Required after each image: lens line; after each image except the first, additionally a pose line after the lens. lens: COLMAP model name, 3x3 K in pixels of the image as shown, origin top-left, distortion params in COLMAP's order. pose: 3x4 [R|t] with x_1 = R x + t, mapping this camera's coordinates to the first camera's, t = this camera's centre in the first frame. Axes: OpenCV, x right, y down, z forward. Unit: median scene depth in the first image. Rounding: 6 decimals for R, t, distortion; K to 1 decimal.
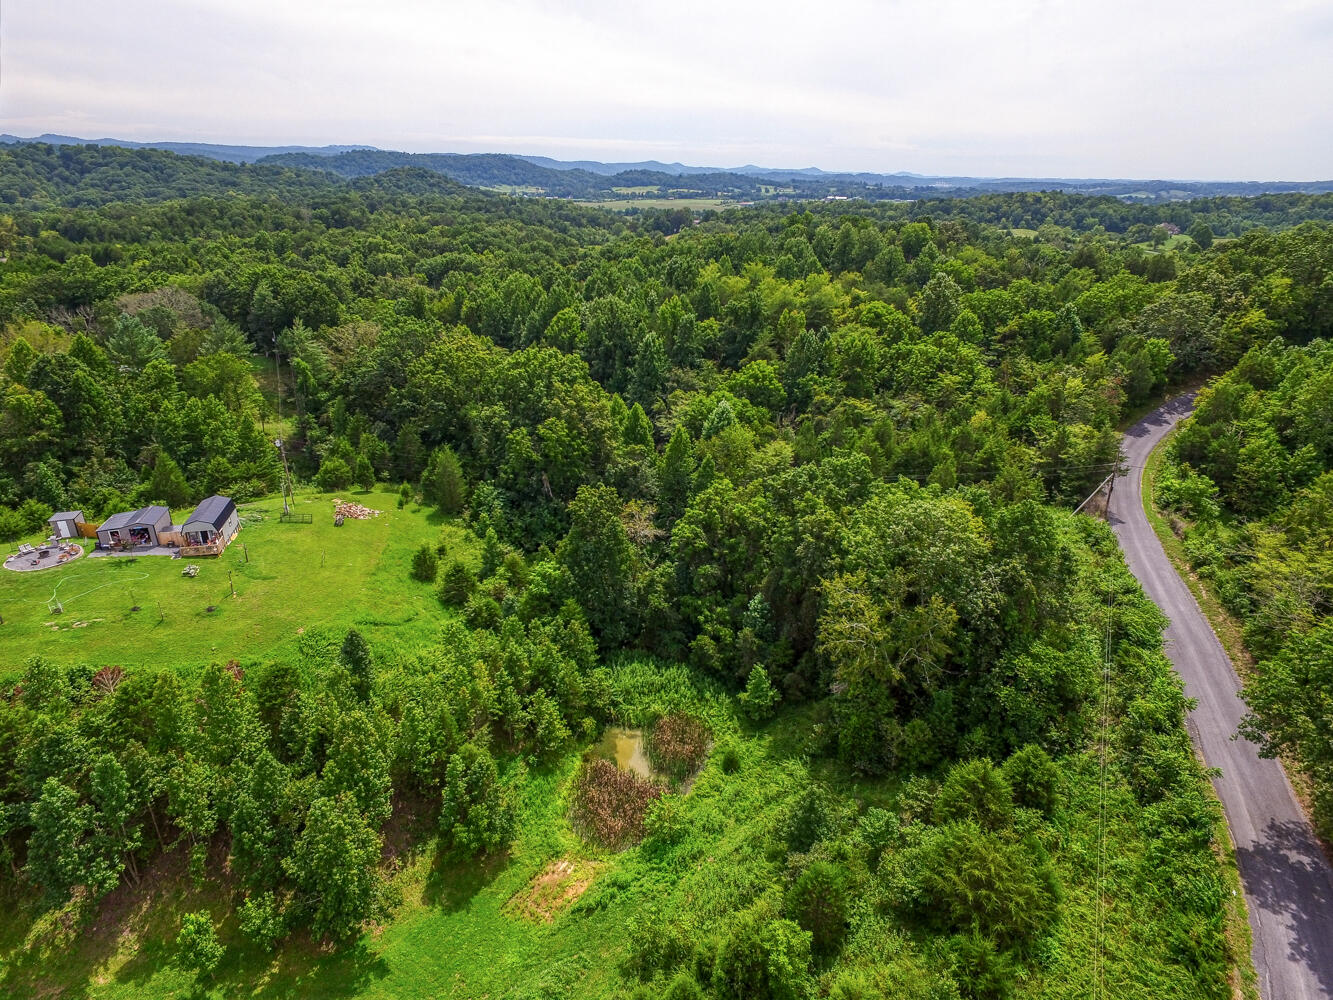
lens RADIAL K [[779.3, 0, 672.4], [0, 779.3, 502.7], [0, 0, 1]] dist [-0.008758, 0.011438]
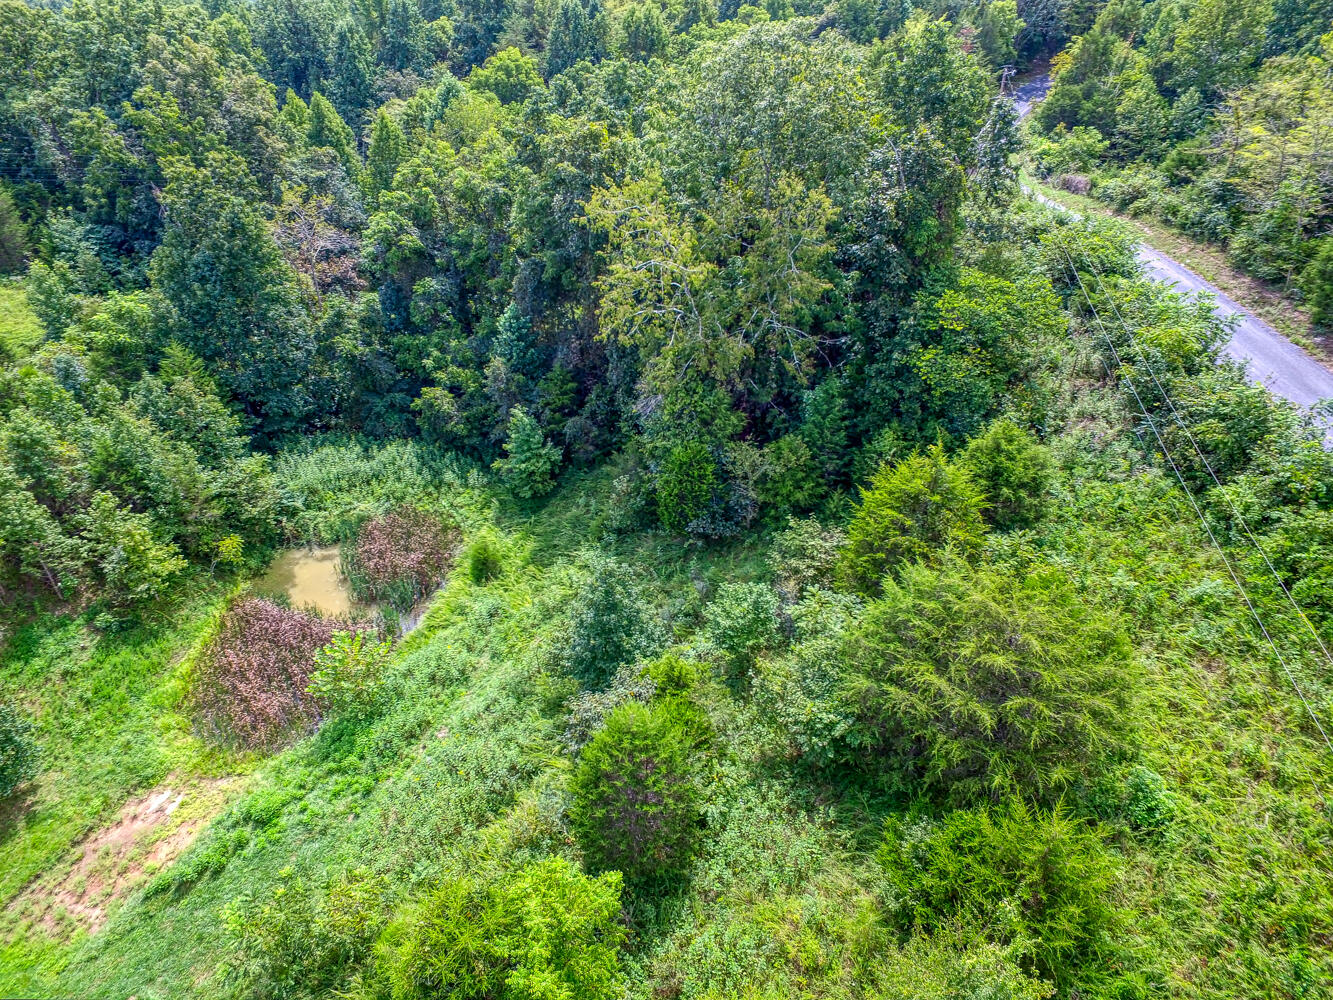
lens RADIAL K [[779.3, 0, 666.1], [0, 779.3, 500.9], [0, 0, 1]] dist [-0.008758, 0.011438]
pose [[0.969155, -0.144564, 0.199602, 0.087232], [0.105382, 0.975201, 0.194621, 0.166215], [-0.222787, -0.167584, 0.960355, 0.370442]]
